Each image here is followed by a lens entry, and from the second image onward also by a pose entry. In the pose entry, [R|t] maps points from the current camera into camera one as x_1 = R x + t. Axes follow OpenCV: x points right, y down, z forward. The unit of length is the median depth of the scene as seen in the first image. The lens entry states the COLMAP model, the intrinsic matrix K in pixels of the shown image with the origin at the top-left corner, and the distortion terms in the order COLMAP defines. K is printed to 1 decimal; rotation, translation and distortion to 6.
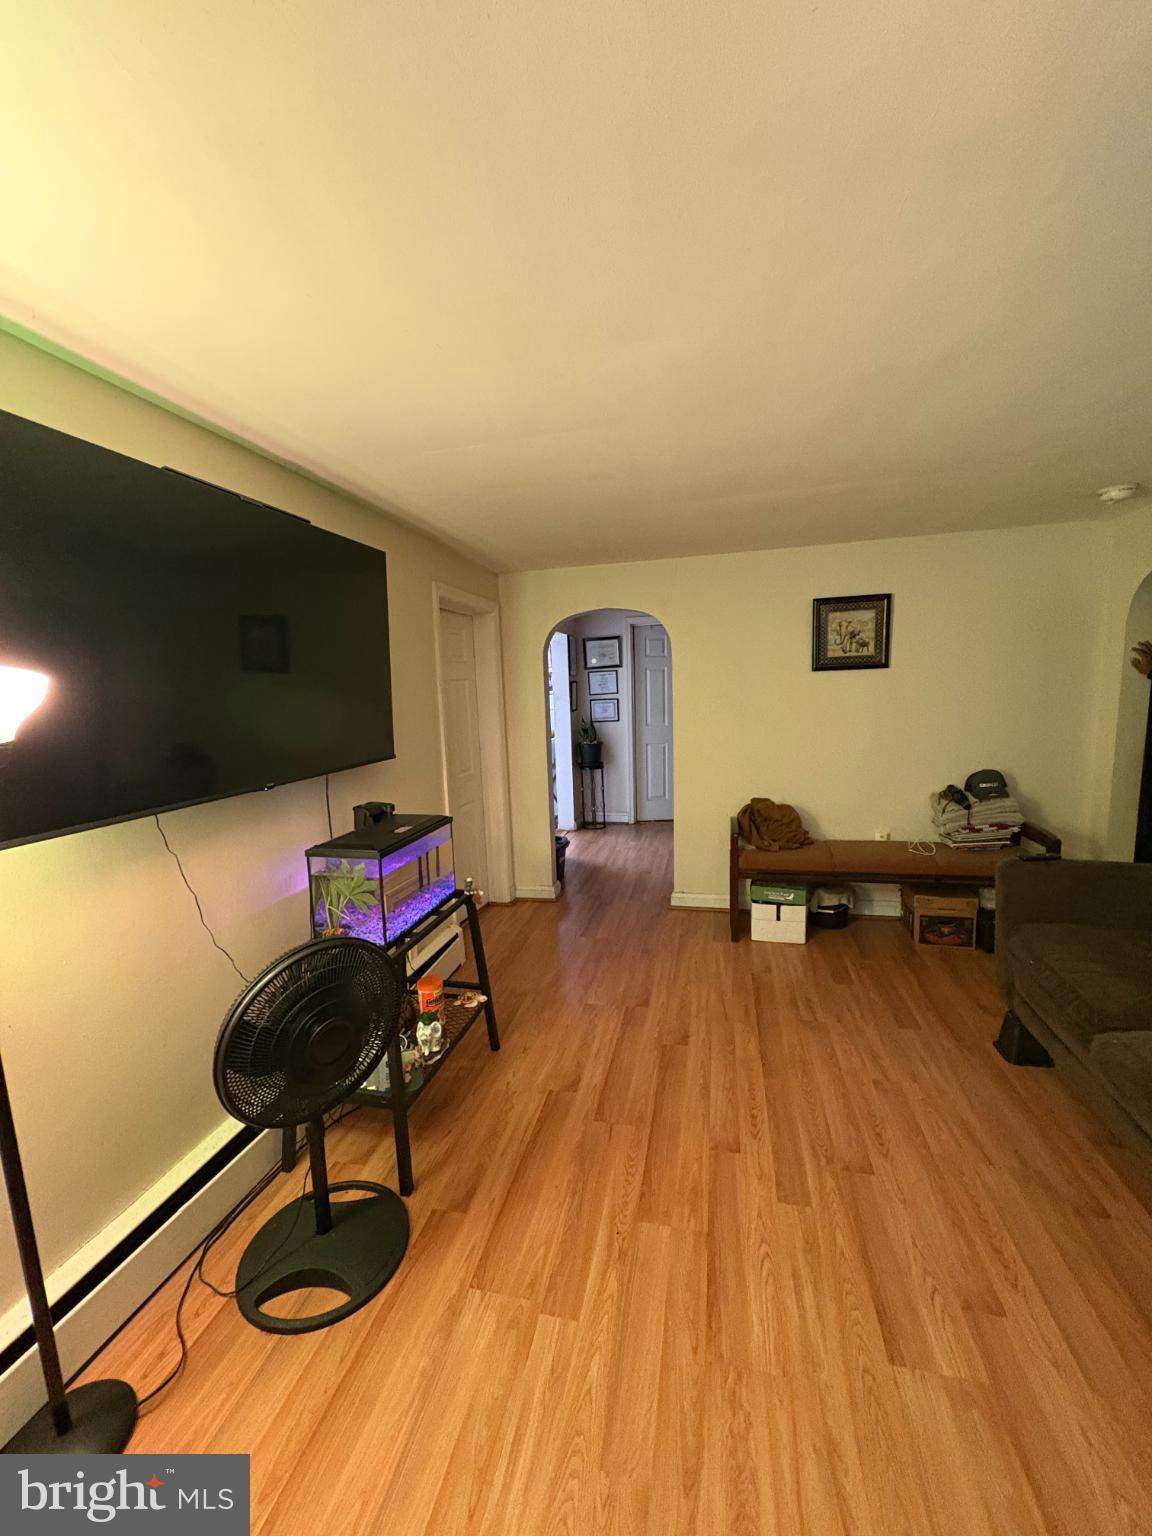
lens RADIAL K [[614.7, 0, 571.2], [0, 614.7, 766.1], [0, 0, 1]] dist [0.011367, 0.000099]
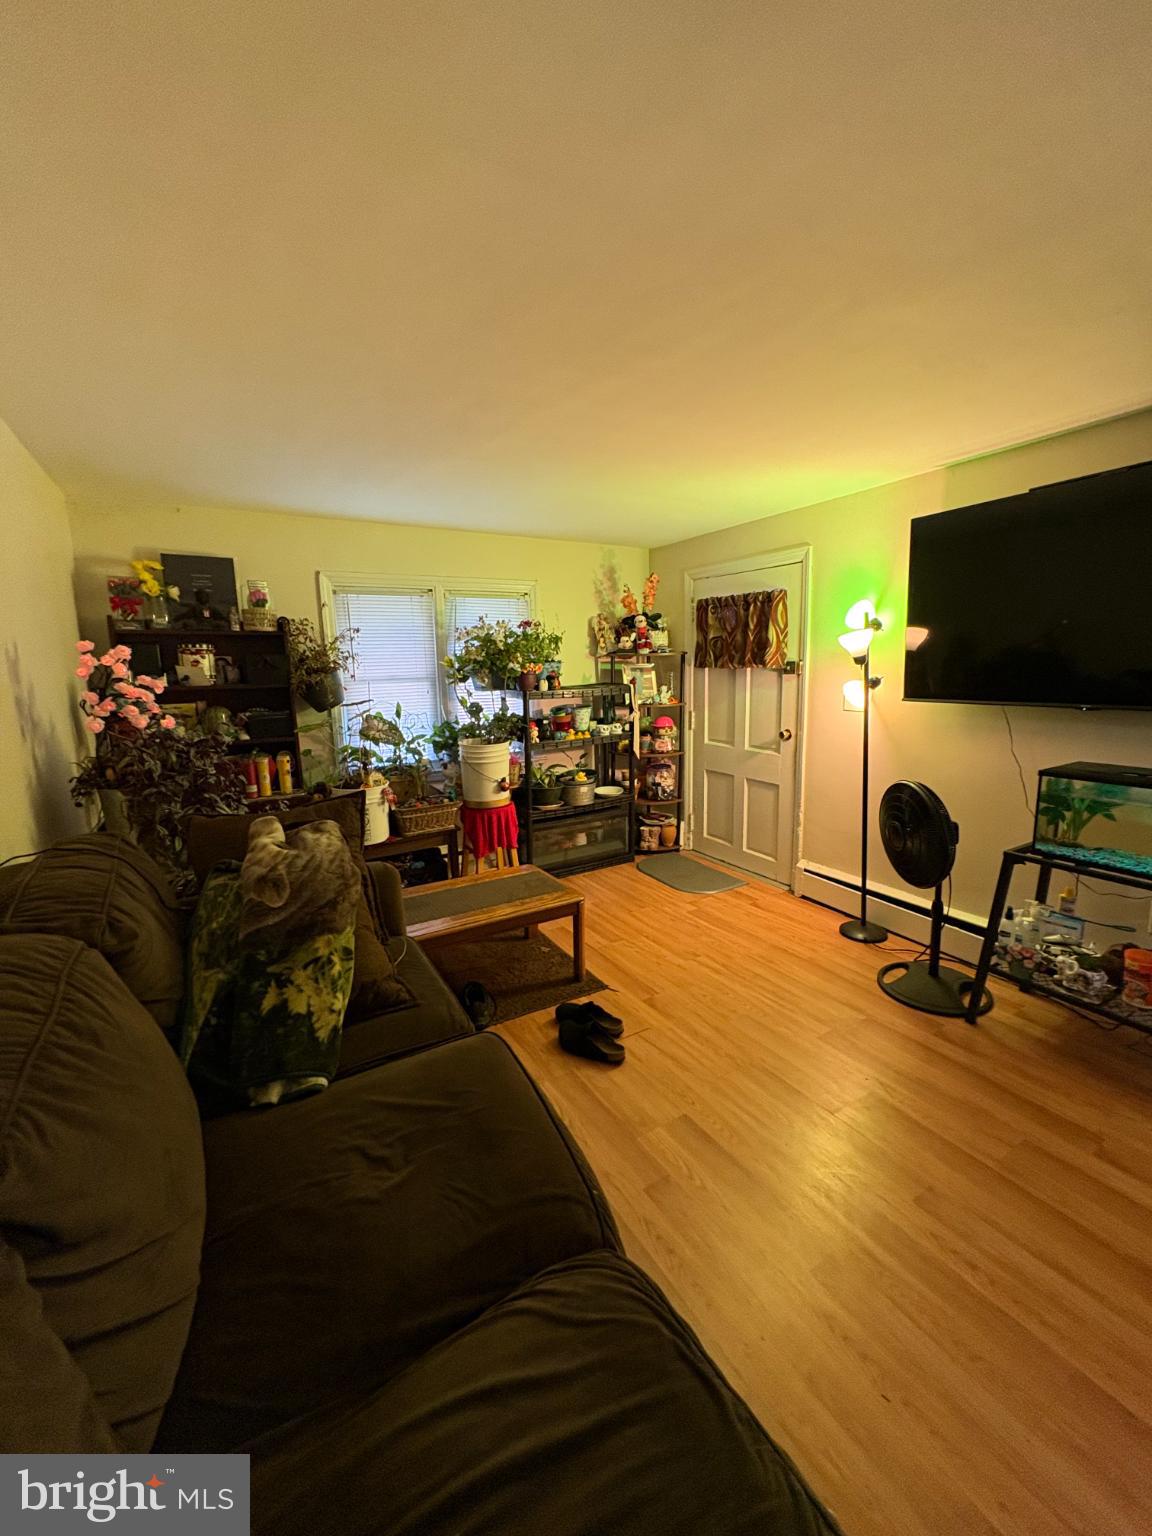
lens RADIAL K [[614.7, 0, 576.8], [0, 614.7, 766.0], [0, 0, 1]] dist [0.011367, 0.000099]
pose [[-0.715805, 0.159433, -0.679856, 1.128286], [-0.052710, 0.958473, 0.280269, -0.144338], [0.696308, 0.236453, -0.677676, 1.187255]]
